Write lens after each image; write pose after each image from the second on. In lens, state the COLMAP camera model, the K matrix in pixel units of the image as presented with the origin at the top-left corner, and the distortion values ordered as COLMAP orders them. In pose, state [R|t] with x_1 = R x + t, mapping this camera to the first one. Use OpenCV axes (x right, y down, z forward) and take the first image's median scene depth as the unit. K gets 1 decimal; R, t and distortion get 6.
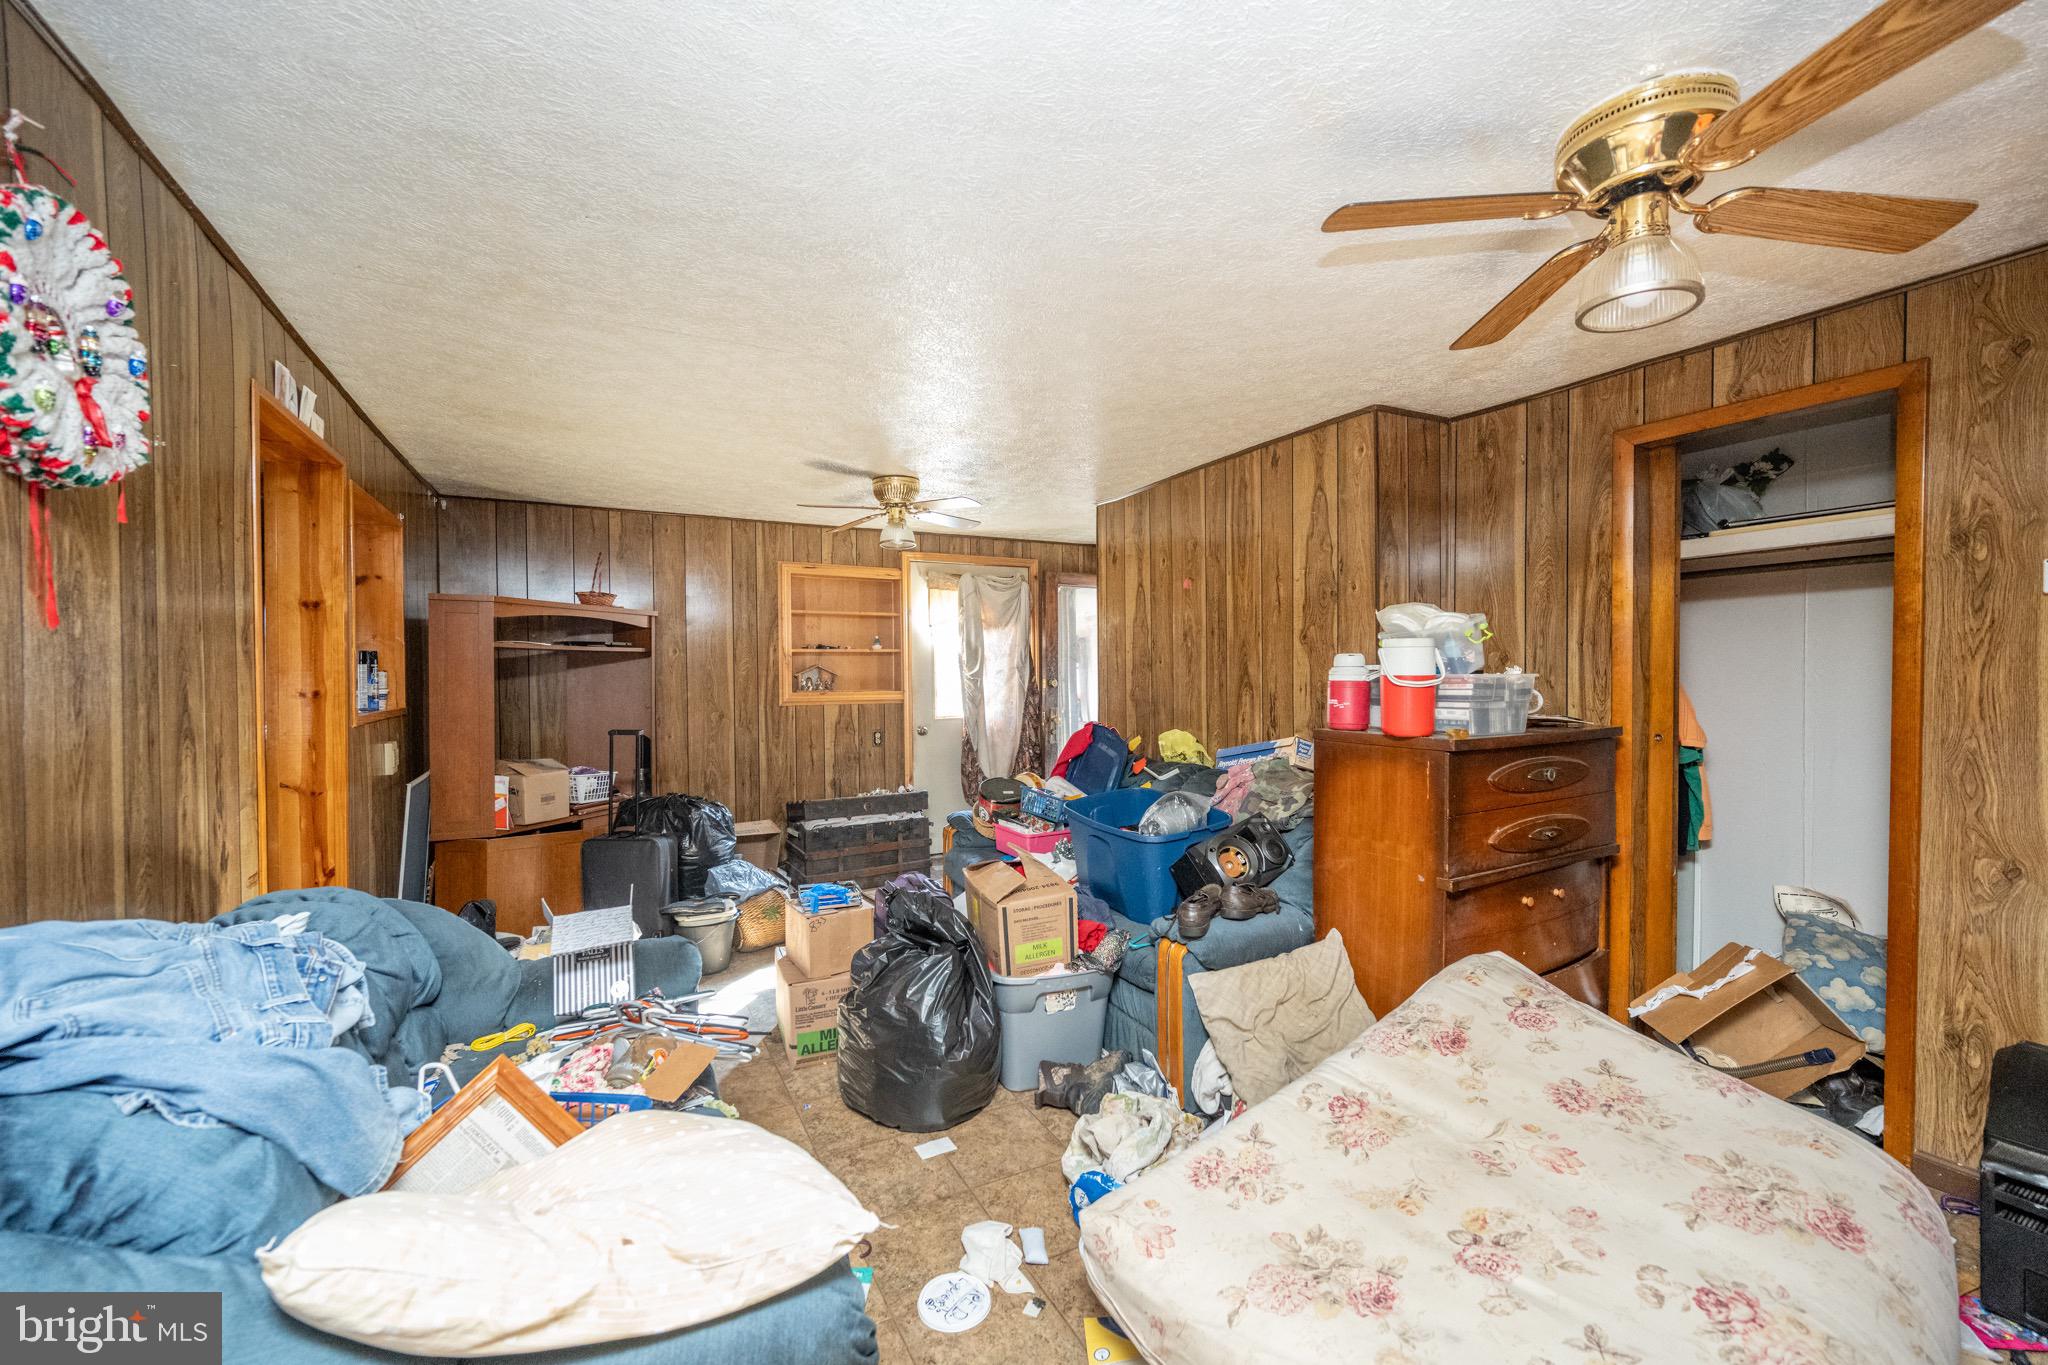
lens RADIAL K [[818.4, 0, 1078.1], [0, 818.4, 689.8], [0, 0, 1]] dist [-0.001792, -0.002600]
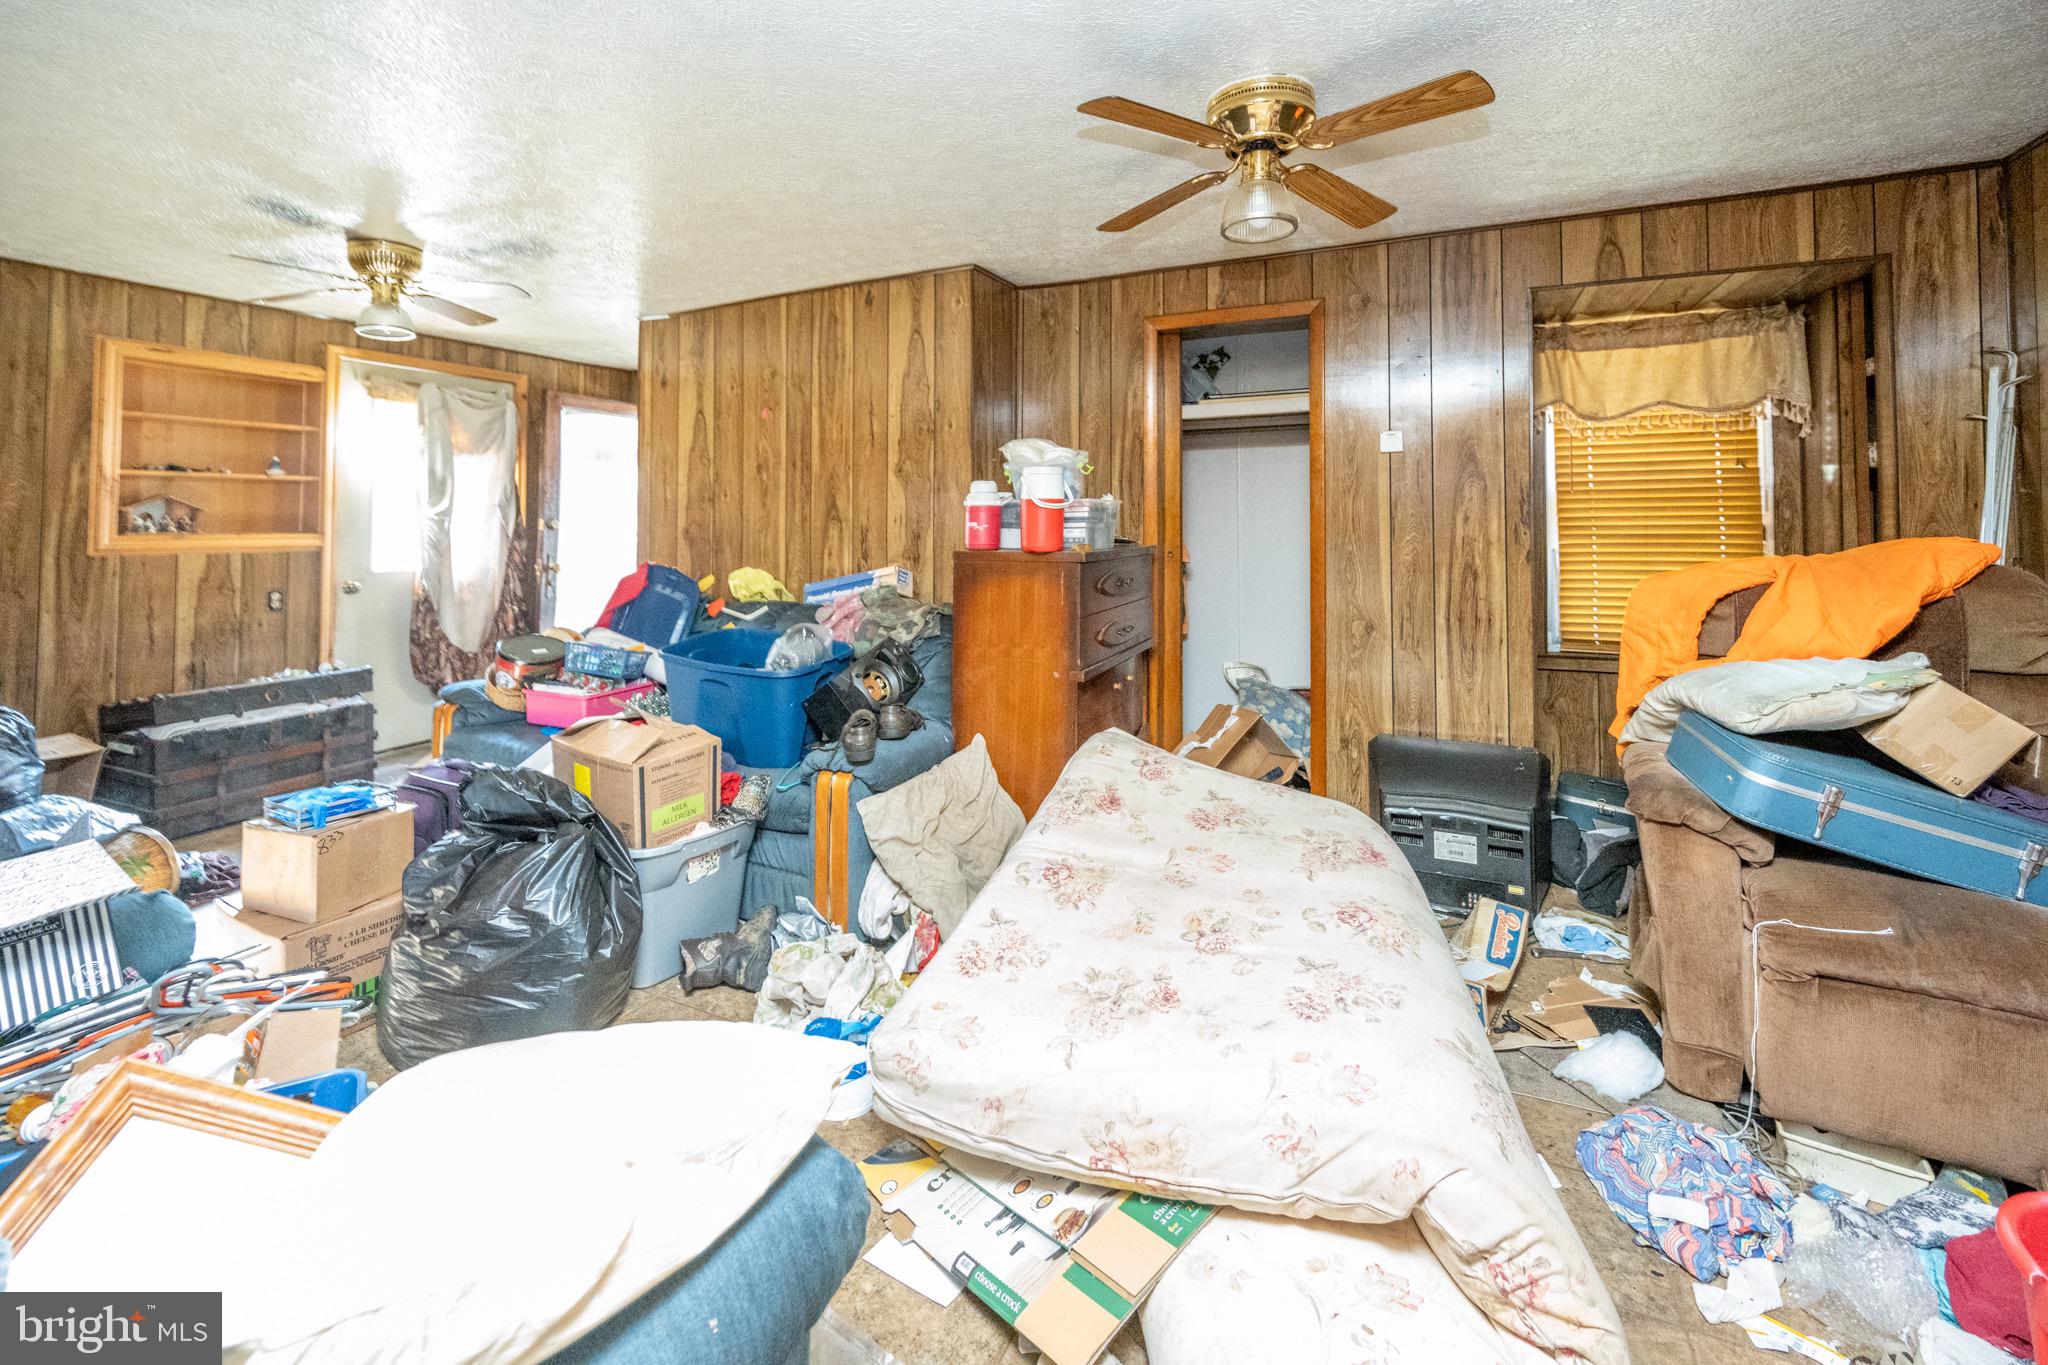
lens RADIAL K [[818.4, 0, 1066.5], [0, 818.4, 502.1], [0, 0, 1]] dist [-0.001792, -0.002600]
pose [[0.810554, 0.011996, 0.585541, -0.195435], [0.016009, 0.998963, -0.042627, 0.028341], [-0.585445, 0.043926, 0.809521, 0.034383]]
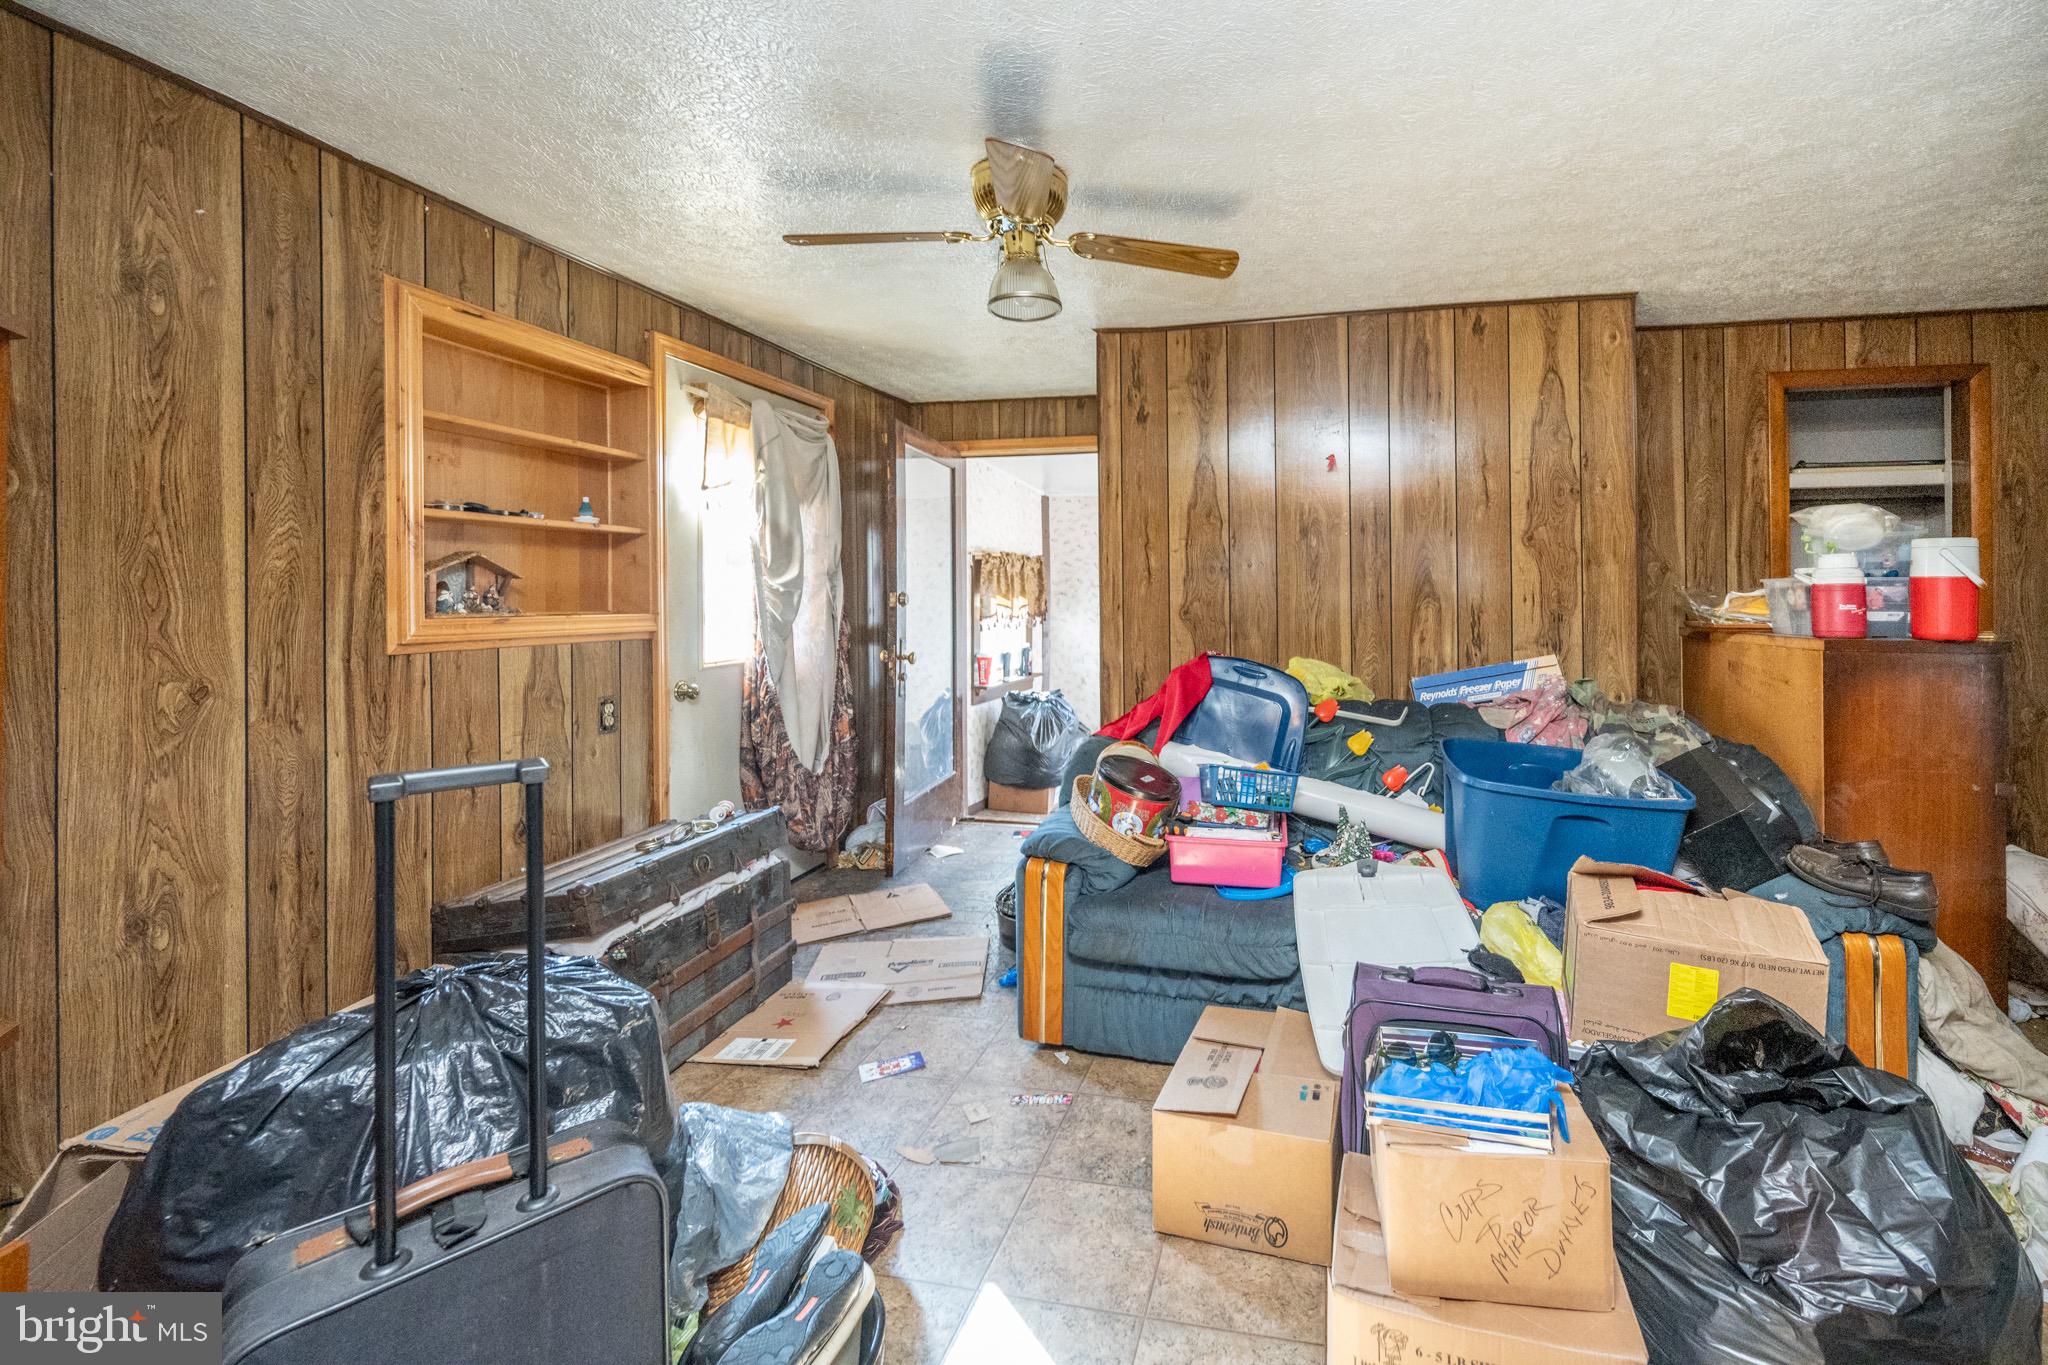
lens RADIAL K [[818.4, 0, 1168.1], [0, 818.4, 596.5], [0, 0, 1]] dist [-0.001792, -0.002600]
pose [[0.654965, 0.000612, 0.755659, -0.734984], [0.012866, 0.999846, -0.011961, 0.002143], [-0.755549, 0.017556, 0.654856, 0.850814]]
